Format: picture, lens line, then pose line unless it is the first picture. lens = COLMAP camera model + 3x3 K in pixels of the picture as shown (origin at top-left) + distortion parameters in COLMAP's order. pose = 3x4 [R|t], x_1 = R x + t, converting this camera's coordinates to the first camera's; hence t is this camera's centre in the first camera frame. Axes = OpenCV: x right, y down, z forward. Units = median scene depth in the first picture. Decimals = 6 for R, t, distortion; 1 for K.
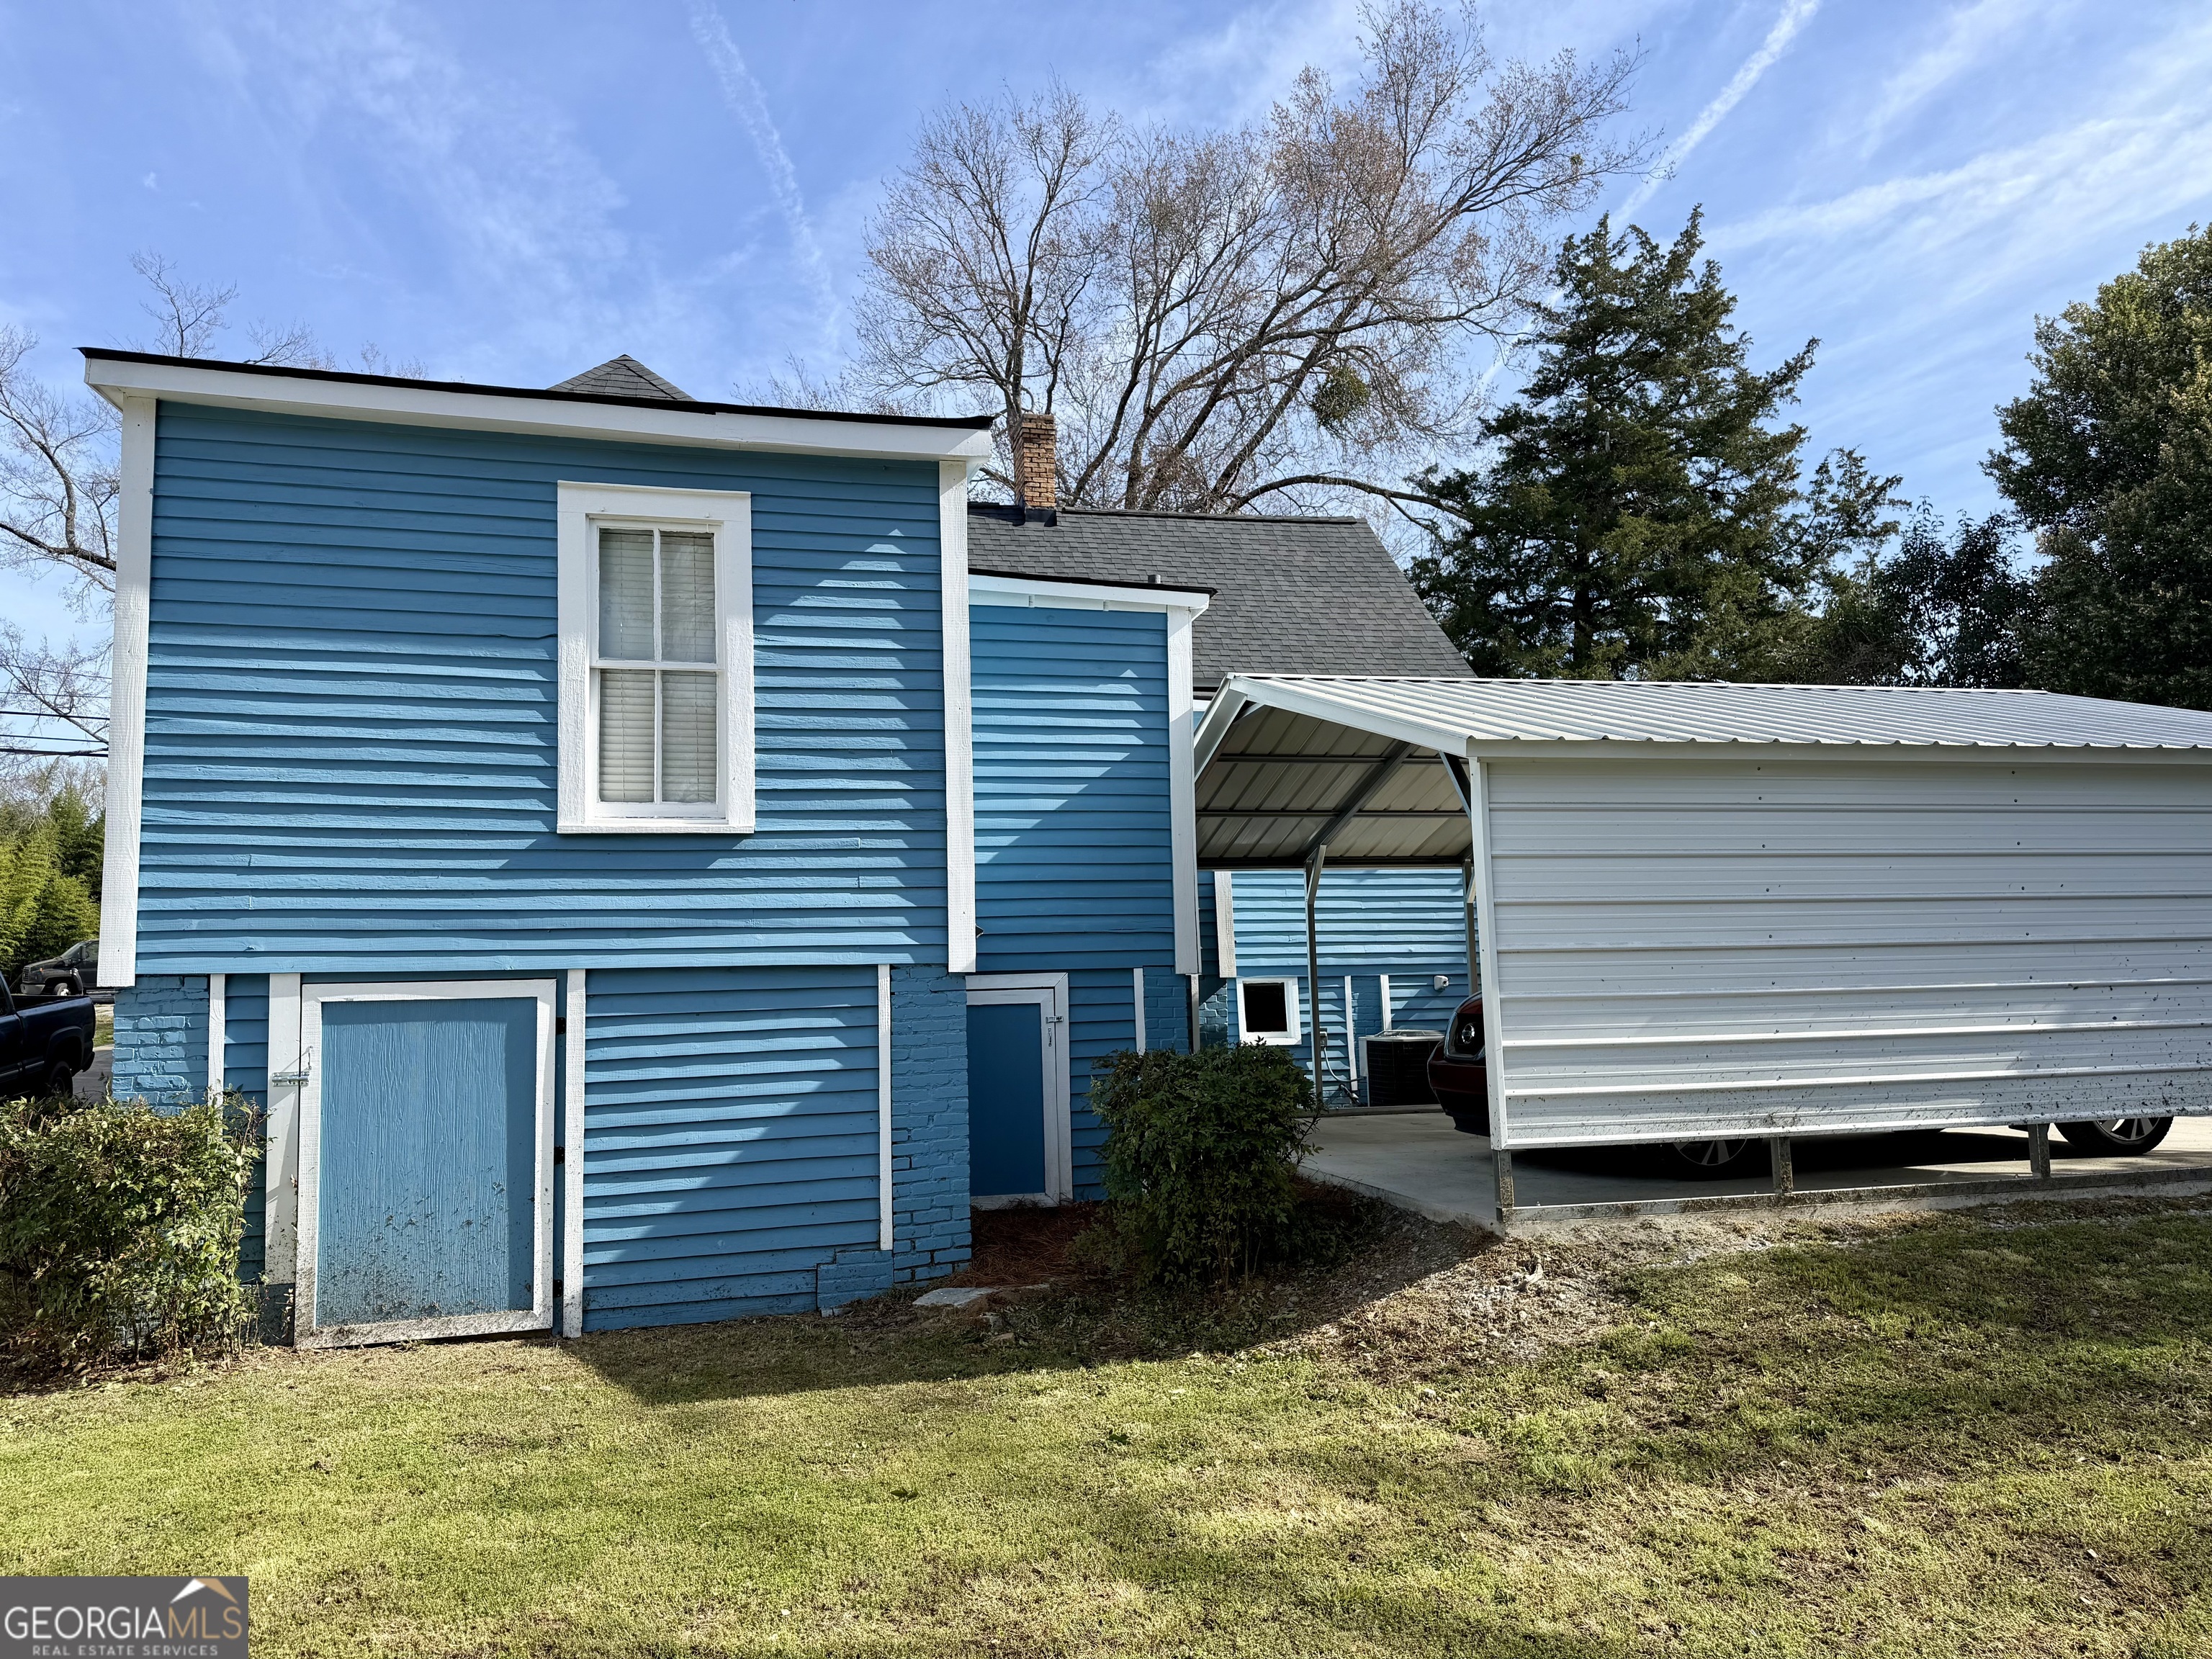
lens RADIAL K [[1515.9, 0, 1106.0], [0, 1515.9, 829.5], [0, 0, 1]] dist [0.085422, -0.142967]
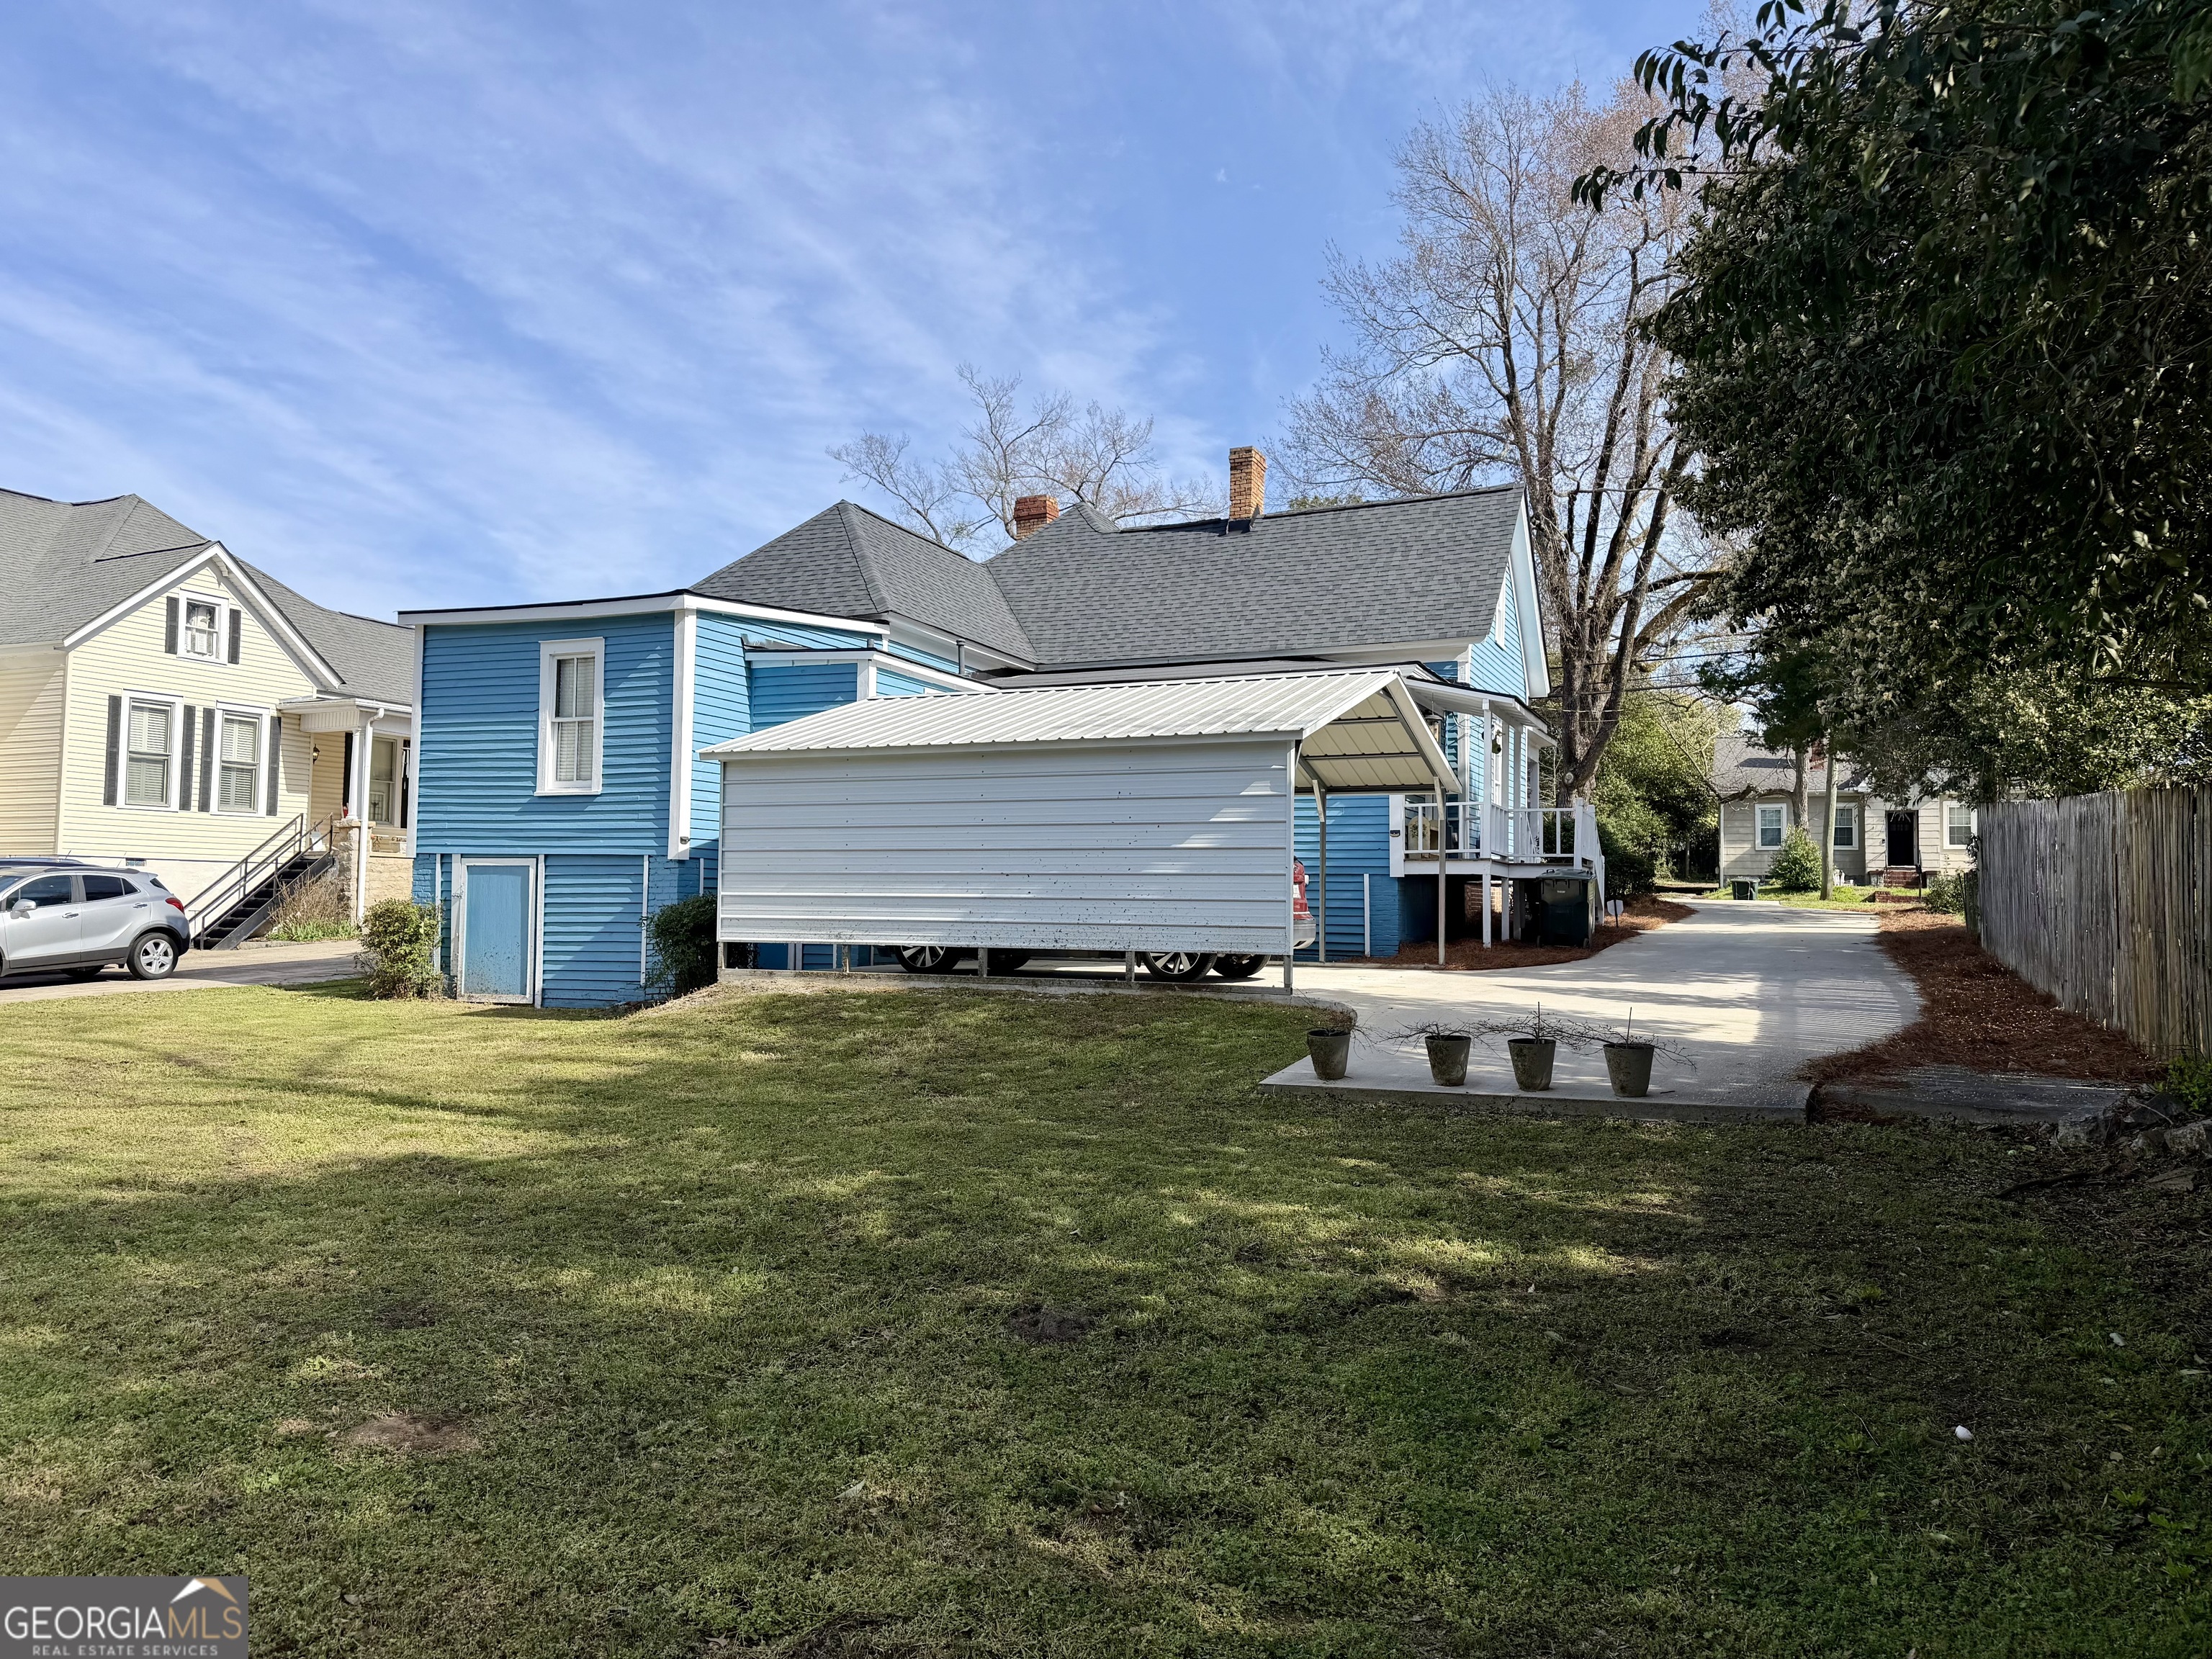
lens RADIAL K [[1550.7, 0, 1097.8], [0, 1550.7, 828.9], [0, 0, 1]] dist [0.115236, -0.141037]
pose [[0.775027, 0.004653, -0.631912, 1.822923], [0.036482, 0.997976, 0.052093, -0.040697], [0.630875, -0.063427, 0.773288, -0.311983]]
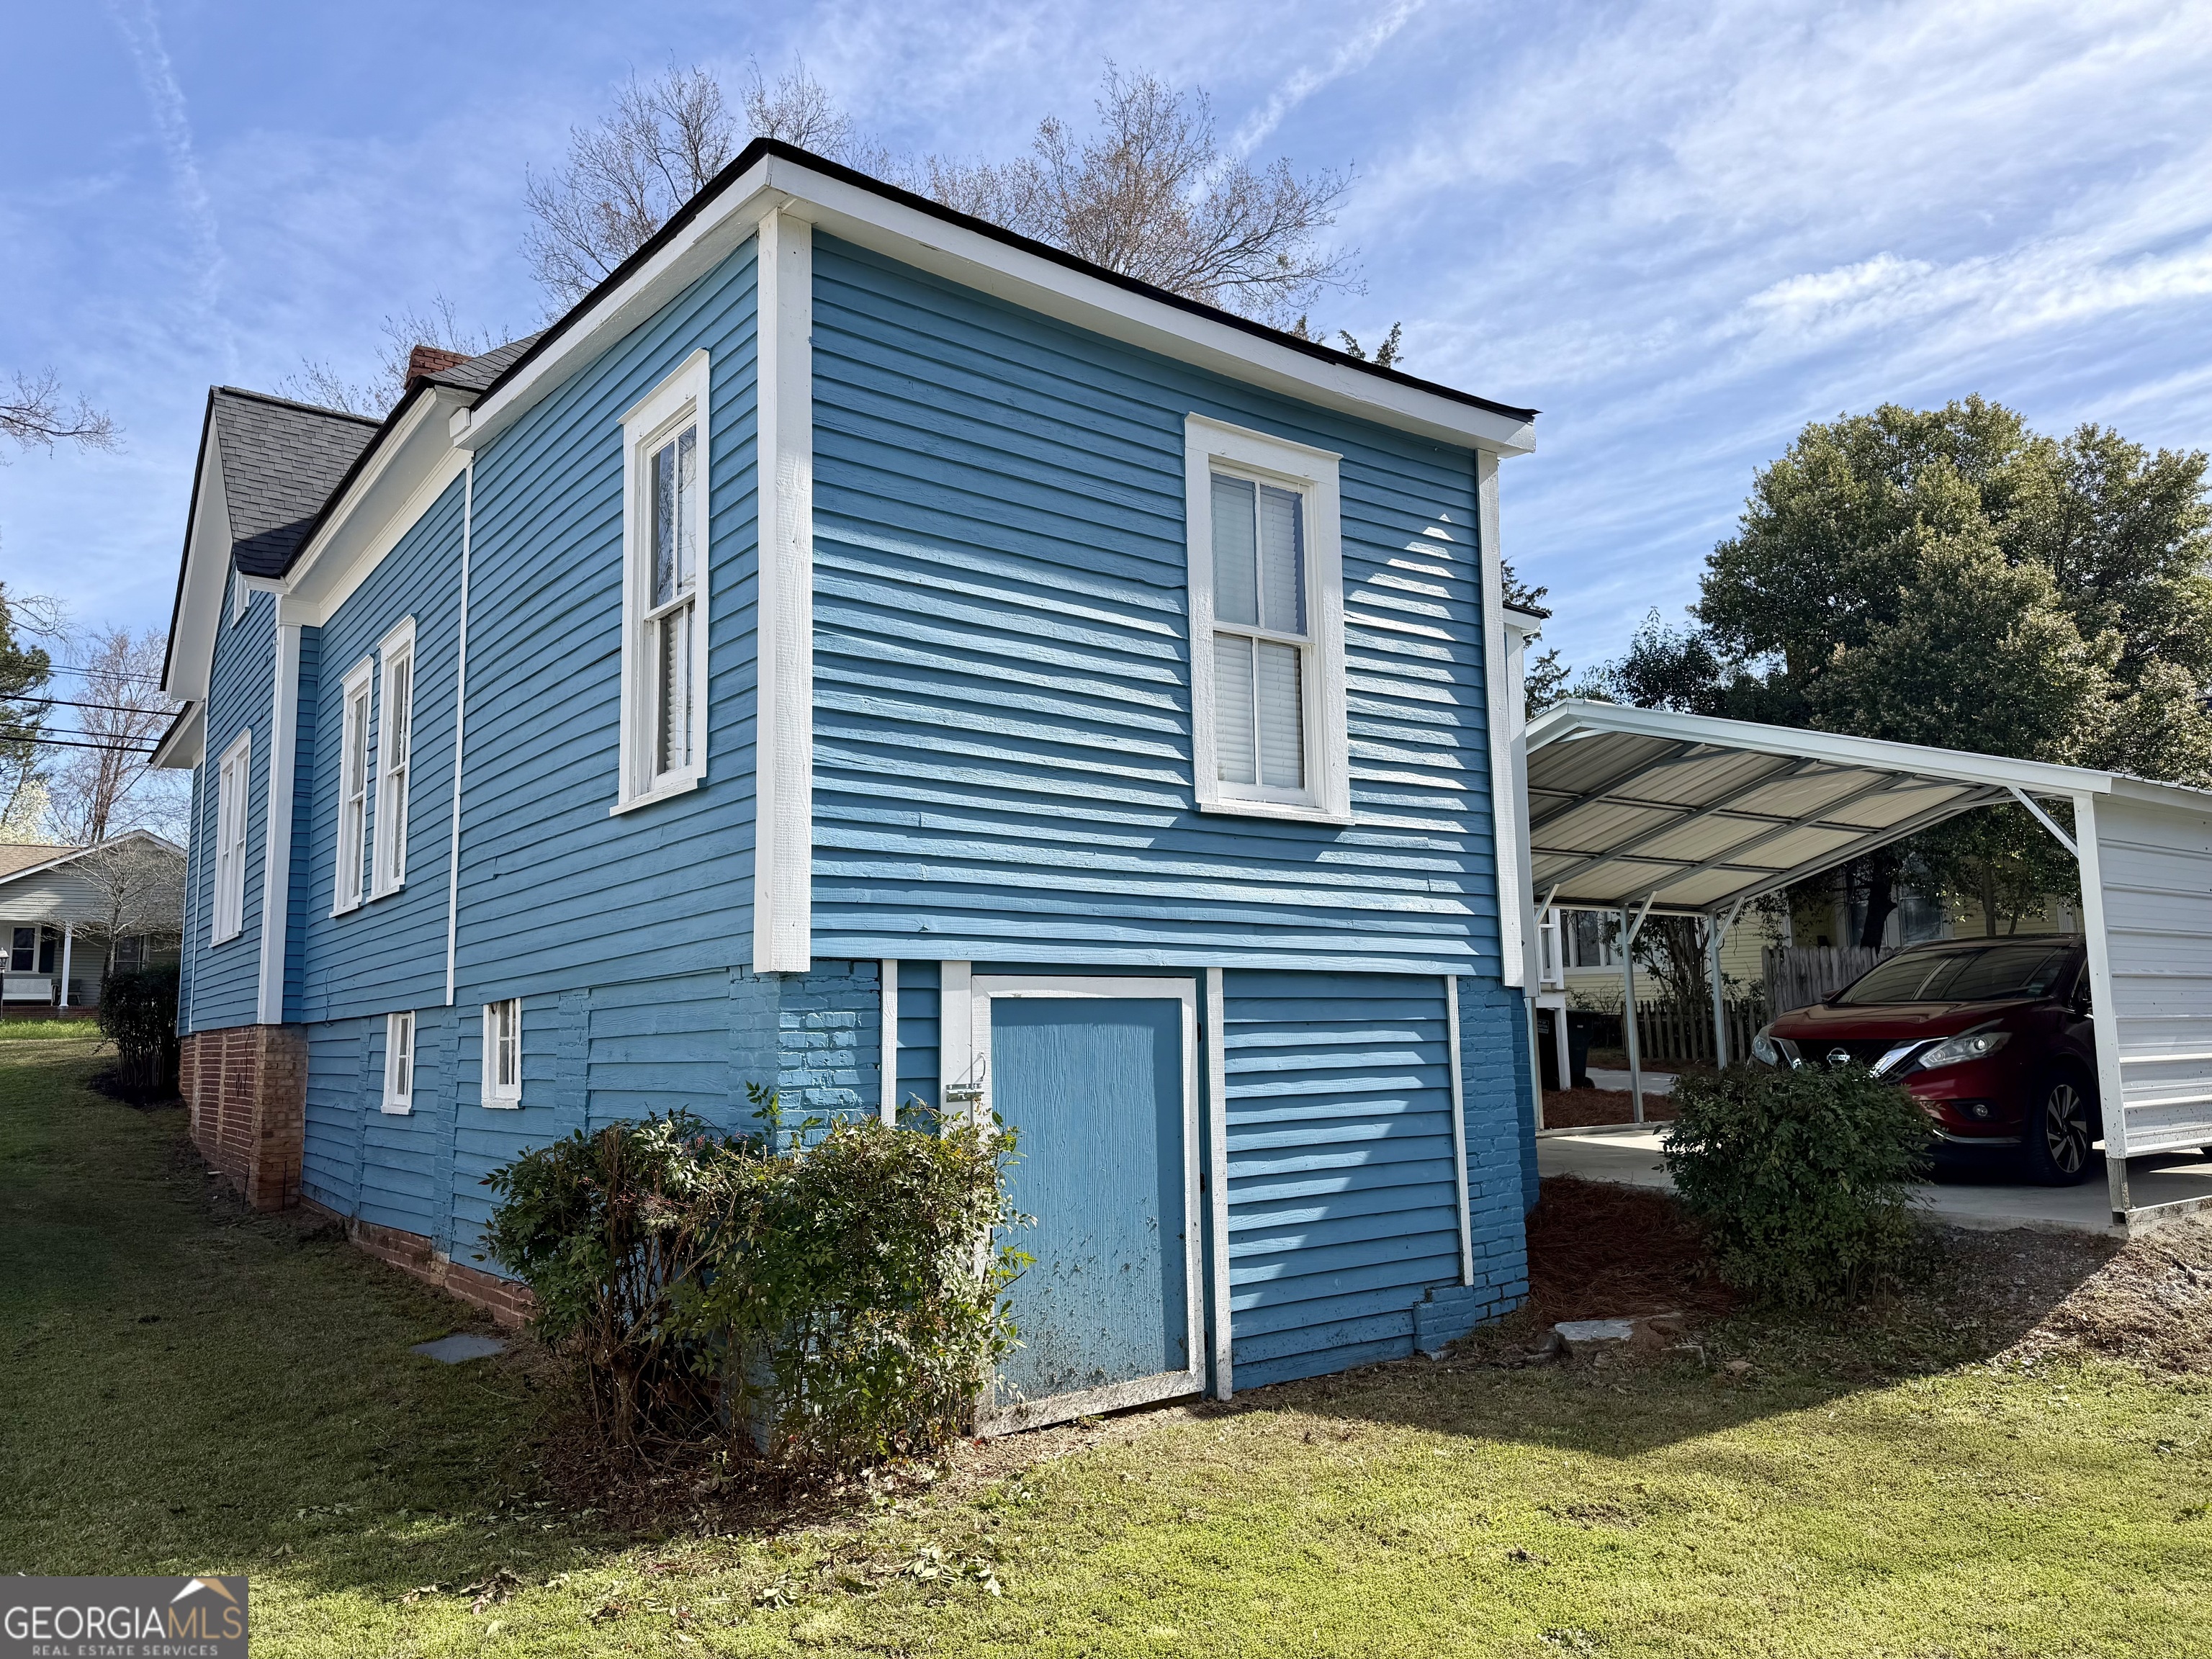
lens RADIAL K [[1550.7, 0, 1097.8], [0, 1550.7, 828.9], [0, 0, 1]] dist [0.115236, -0.141037]
pose [[0.929204, 0.058430, 0.364919, -0.736819], [-0.044400, 0.997920, -0.046727, 0.056437], [-0.366890, 0.027217, 0.929866, 0.197973]]
